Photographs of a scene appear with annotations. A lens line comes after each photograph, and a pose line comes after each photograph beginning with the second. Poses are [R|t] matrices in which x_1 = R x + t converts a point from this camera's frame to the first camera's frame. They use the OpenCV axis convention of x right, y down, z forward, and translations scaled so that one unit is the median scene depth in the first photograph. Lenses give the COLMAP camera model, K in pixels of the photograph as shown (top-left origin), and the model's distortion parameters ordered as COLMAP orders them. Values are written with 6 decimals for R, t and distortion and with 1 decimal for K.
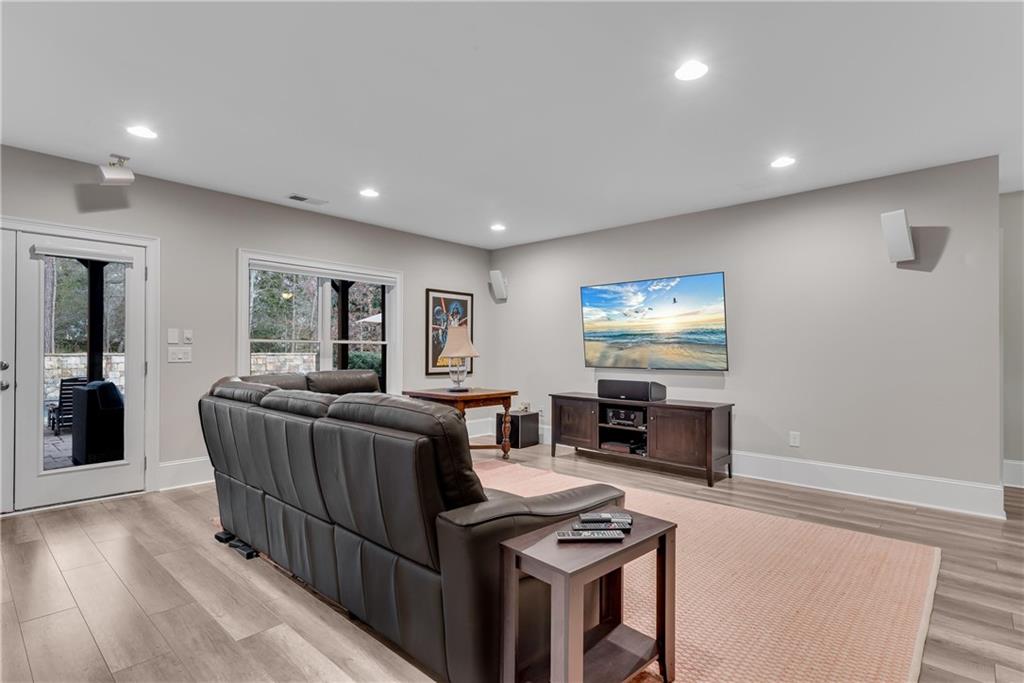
lens RADIAL K [[509.6, 0, 513.7], [0, 509.6, 347.6], [0, 0, 1]] dist [-0.001088, 0.000354]
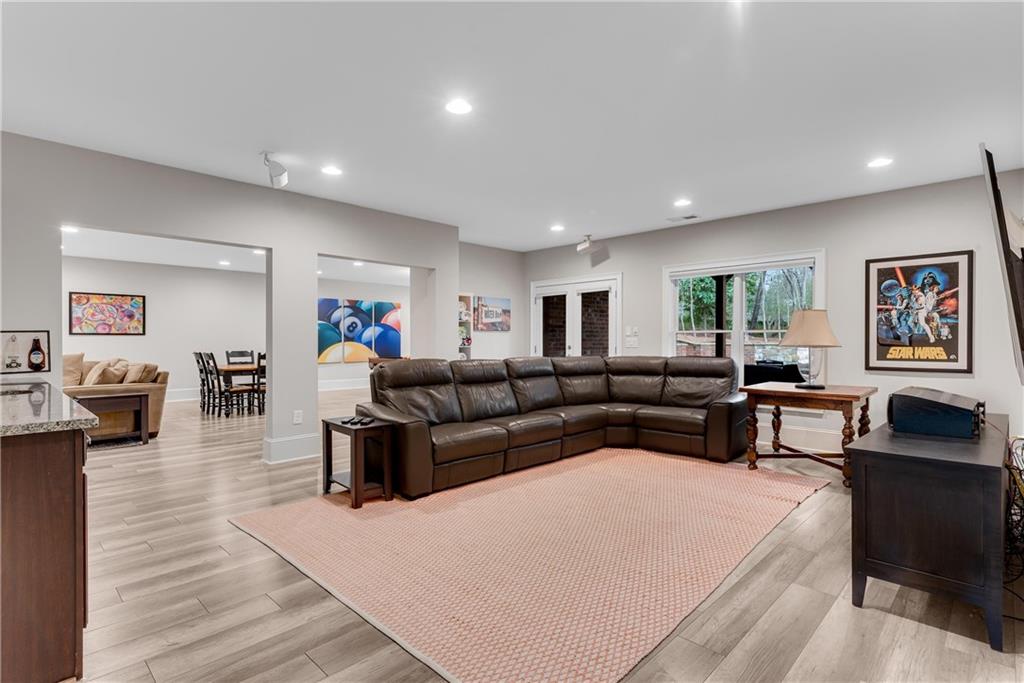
lens RADIAL K [[509.6, 0, 515.6], [0, 509.6, 341.5], [0, 0, 1]] dist [-0.001088, 0.000354]
pose [[-0.051451, -0.007440, -0.998648, 0.636999], [0.001145, 0.999971, -0.007509, 0.015427], [0.998675, -0.001530, -0.051441, 0.490868]]
